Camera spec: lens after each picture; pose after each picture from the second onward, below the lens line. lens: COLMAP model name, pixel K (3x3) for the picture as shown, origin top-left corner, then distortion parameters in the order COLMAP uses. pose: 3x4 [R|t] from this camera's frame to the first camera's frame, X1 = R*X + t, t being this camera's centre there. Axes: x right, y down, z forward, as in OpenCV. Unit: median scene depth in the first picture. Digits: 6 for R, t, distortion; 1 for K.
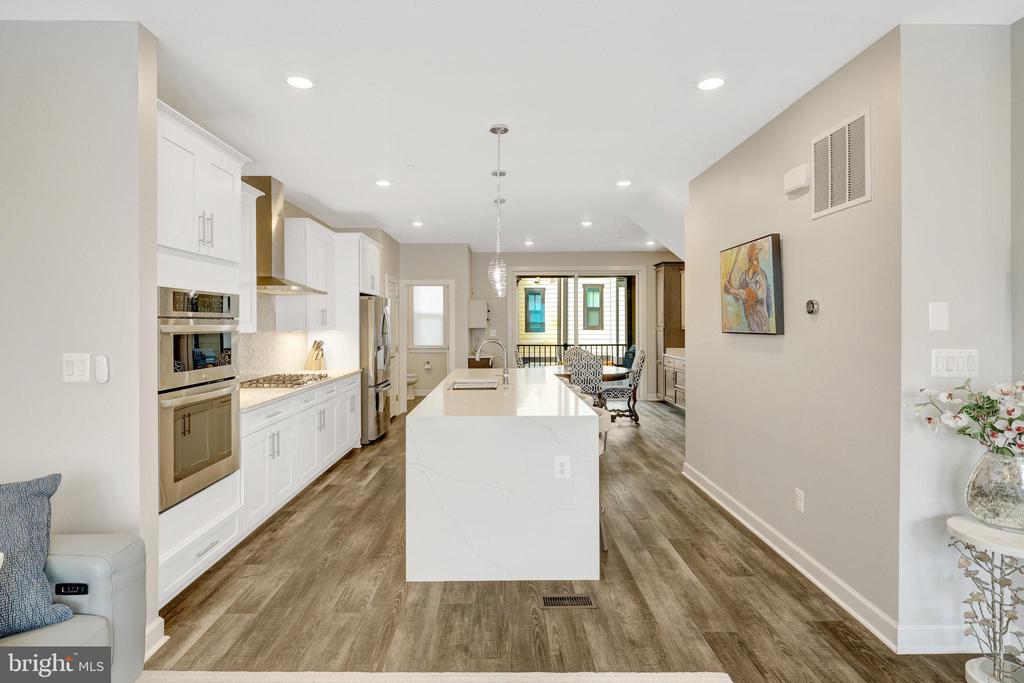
lens RADIAL K [[512.9, 0, 509.1], [0, 512.9, 320.2], [0, 0, 1]] dist [-0.001603, 0.001130]
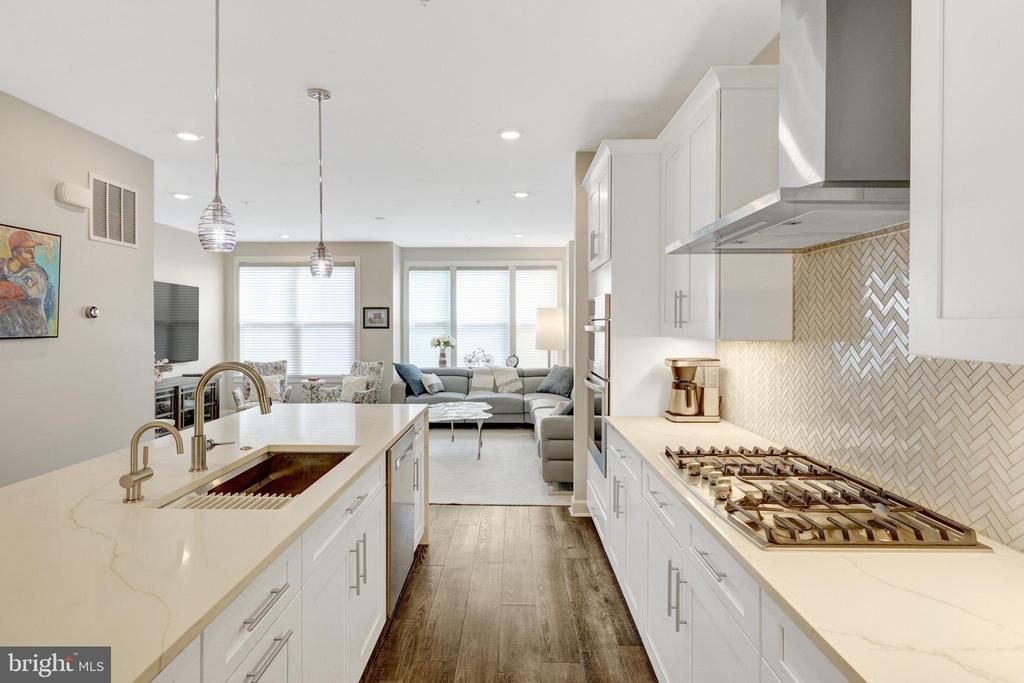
lens RADIAL K [[512.9, 0, 513.2], [0, 512.9, 334.4], [0, 0, 1]] dist [-0.001603, 0.001130]
pose [[-0.999959, 0.000563, 0.009053, -0.406312], [0.000649, 0.999955, 0.009452, 0.014568], [-0.009047, 0.009458, -0.999914, 2.188904]]
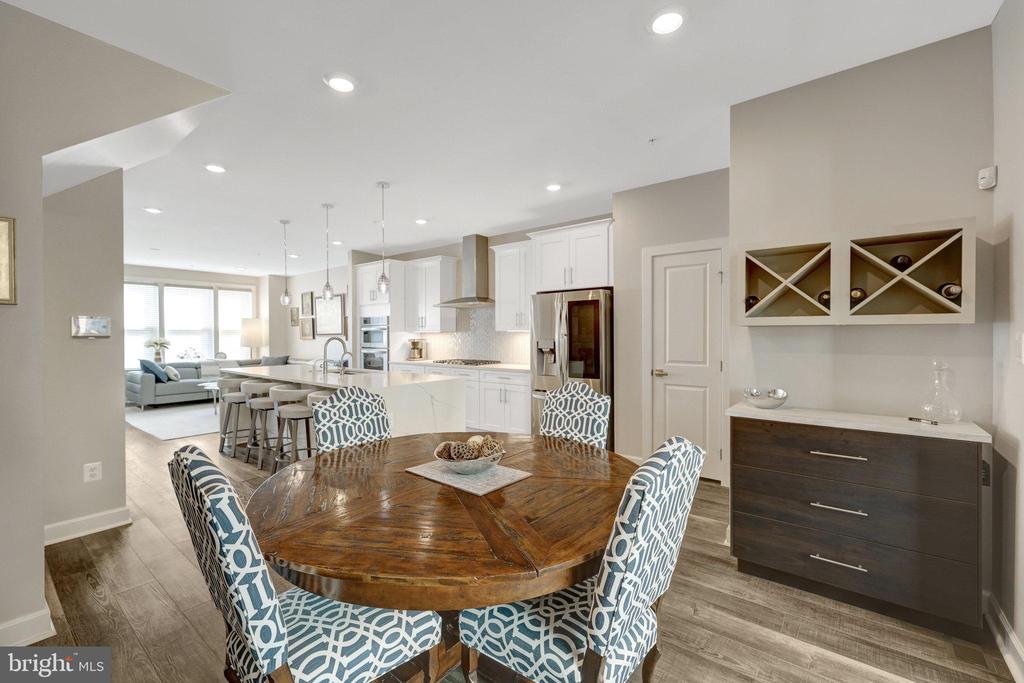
lens RADIAL K [[418.1, 0, 511.7], [0, 418.1, 335.9], [0, 0, 1]] dist [-0.000461, -0.000045]
pose [[-0.610631, 0.008984, -0.791864, 0.784919], [0.012369, 0.999922, 0.001806, 0.056005], [0.791818, -0.008692, -0.610695, 3.042319]]
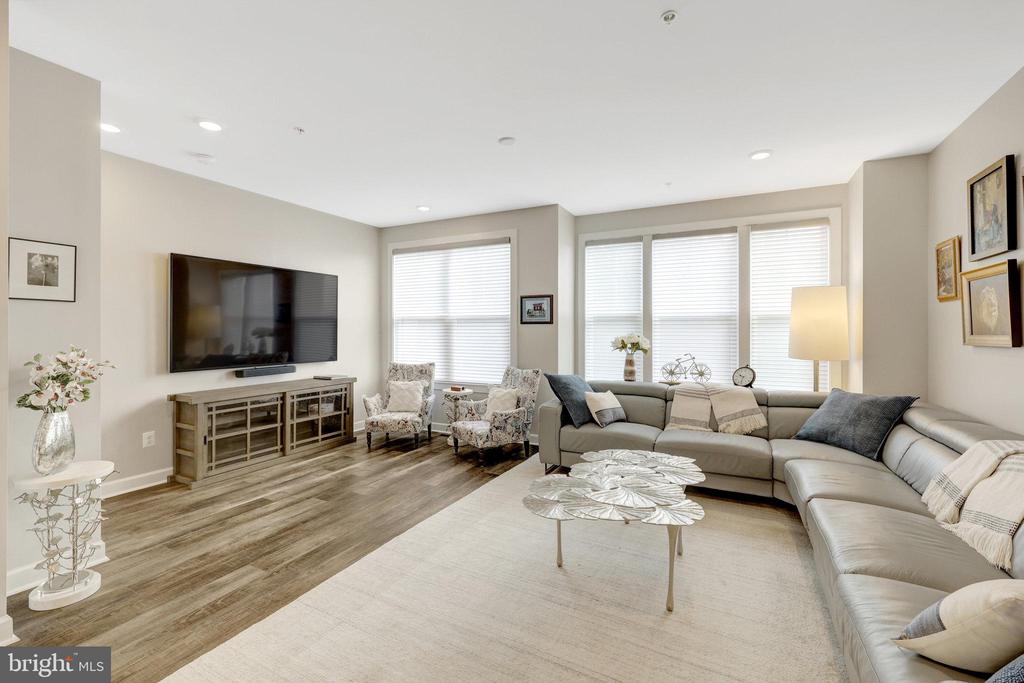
lens RADIAL K [[437.7, 0, 510.3], [0, 437.7, 333.1], [0, 0, 1]] dist [0.000123, 0.000314]
pose [[-0.886845, -0.003042, 0.462057, -0.359013], [-0.003973, 0.999992, -0.001043, 0.046621], [-0.462050, -0.002761, -0.886849, 1.060782]]
